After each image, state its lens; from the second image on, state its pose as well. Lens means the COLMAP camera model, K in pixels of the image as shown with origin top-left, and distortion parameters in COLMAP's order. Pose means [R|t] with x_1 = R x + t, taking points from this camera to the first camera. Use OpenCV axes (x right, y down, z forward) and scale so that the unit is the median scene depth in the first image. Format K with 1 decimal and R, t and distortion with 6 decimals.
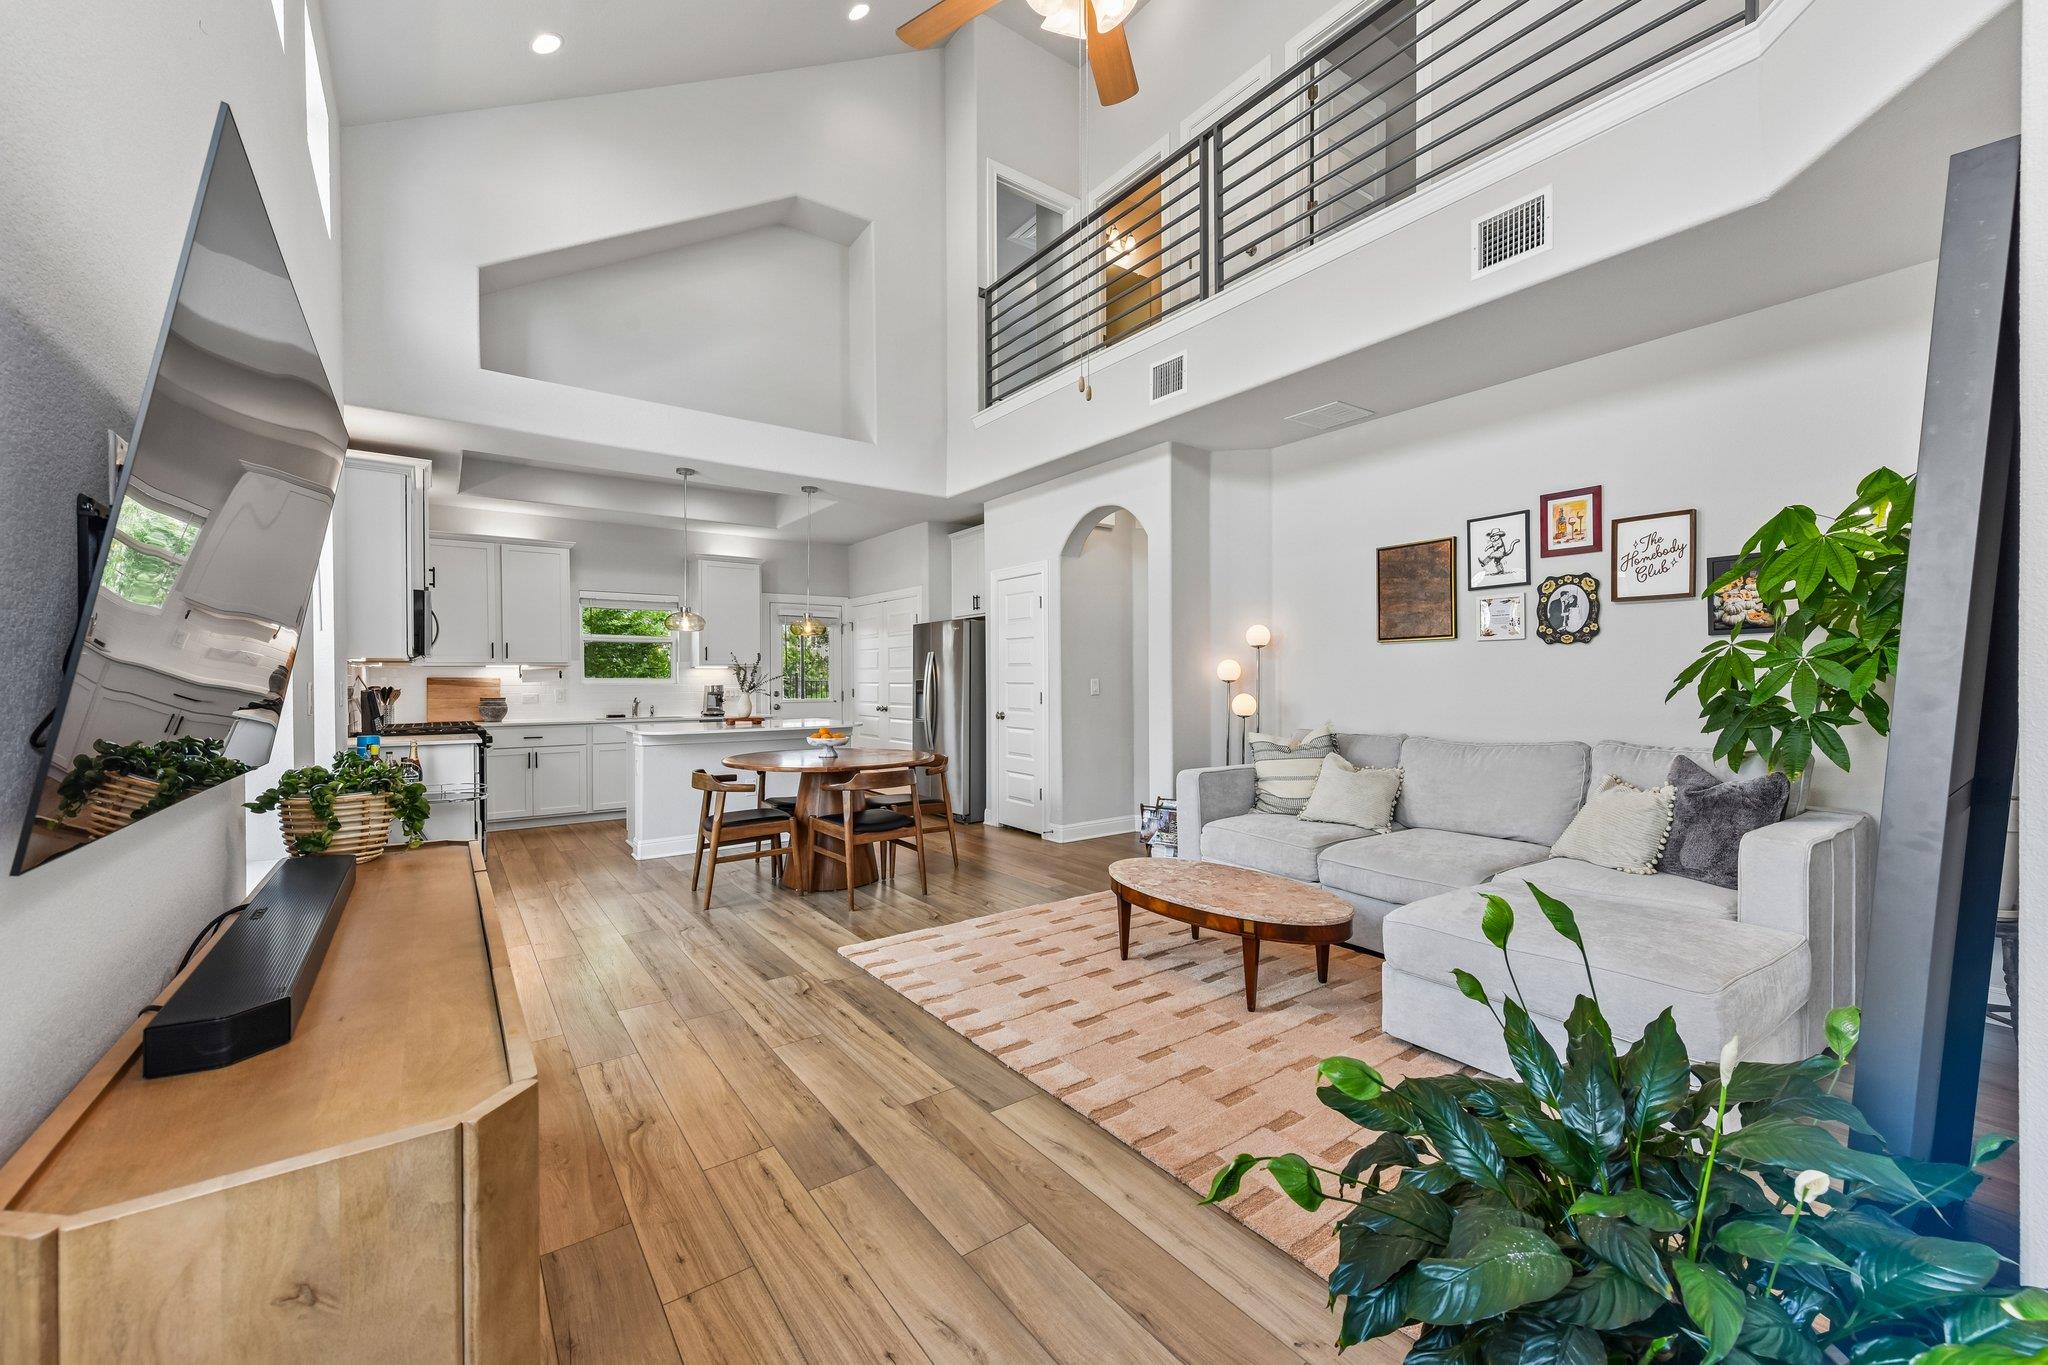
lens RADIAL K [[796.2, 0, 1030.9], [0, 796.2, 681.0], [0, 0, 1]] dist [0.001826, -0.000876]
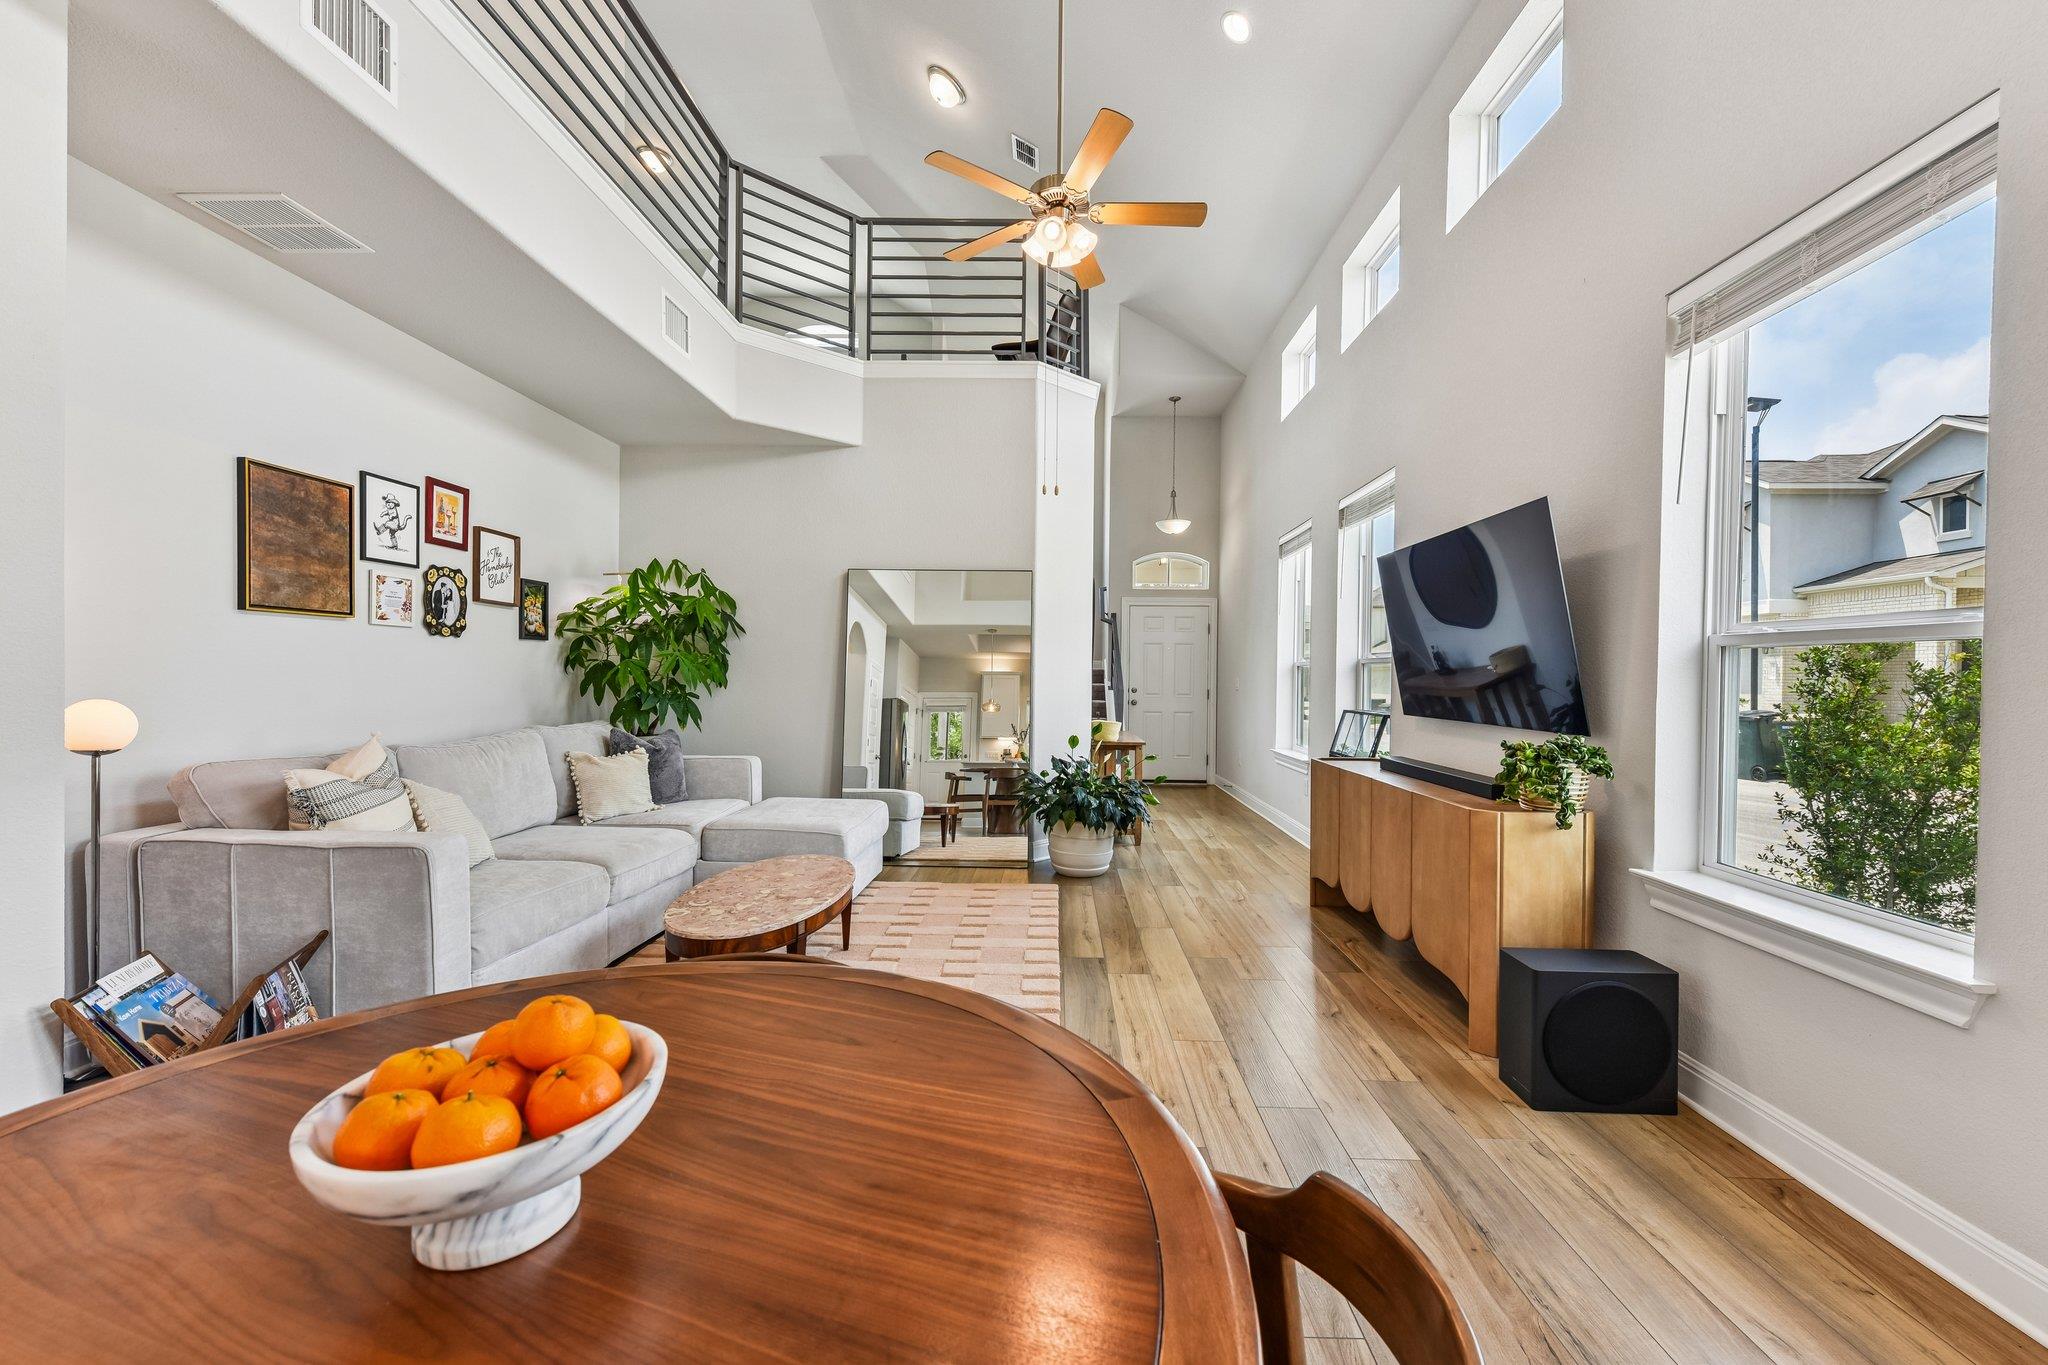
lens RADIAL K [[796.2, 0, 1035.6], [0, 796.2, 689.4], [0, 0, 1]] dist [0.001826, -0.000876]
pose [[-0.786513, -0.010859, 0.617479, -0.518072], [-0.004560, 0.999920, 0.011776, 0.003952], [-0.617557, 0.006446, -0.786500, 1.330238]]
